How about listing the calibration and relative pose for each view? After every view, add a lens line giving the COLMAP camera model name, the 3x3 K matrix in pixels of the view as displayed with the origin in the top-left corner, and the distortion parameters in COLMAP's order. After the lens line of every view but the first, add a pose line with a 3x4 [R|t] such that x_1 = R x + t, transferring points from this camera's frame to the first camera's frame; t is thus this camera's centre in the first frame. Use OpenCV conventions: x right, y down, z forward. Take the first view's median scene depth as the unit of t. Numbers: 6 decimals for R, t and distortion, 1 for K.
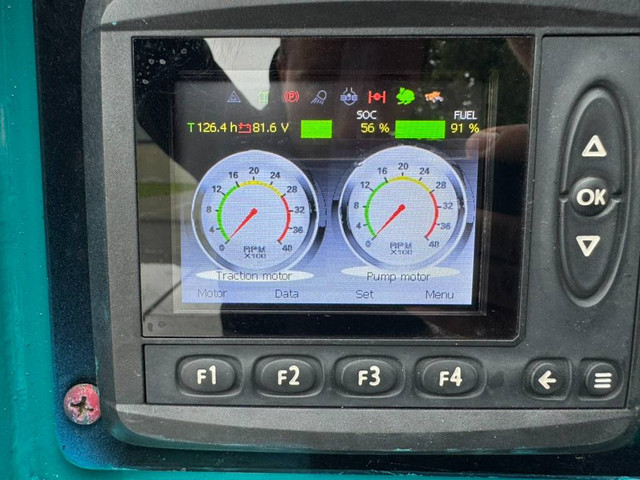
lens RADIAL K [[444.5, 0, 316.7], [0, 444.5, 240.7], [0, 0, 1]] dist [0.074807, -0.095507]
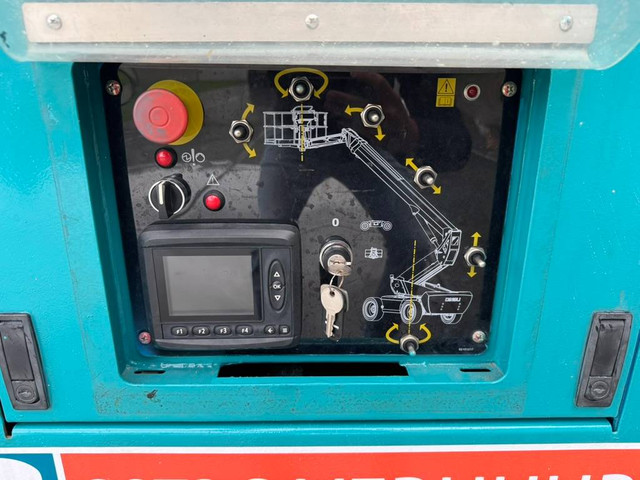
lens RADIAL K [[444.5, 0, 321.8], [0, 444.5, 238.5], [0, 0, 1]] dist [0.074807, -0.095507]
pose [[0.999666, -0.013480, 0.022071, 0.867823], [0.008822, 0.979973, 0.198933, -1.191989], [-0.024311, -0.198672, 0.979765, -2.532788]]
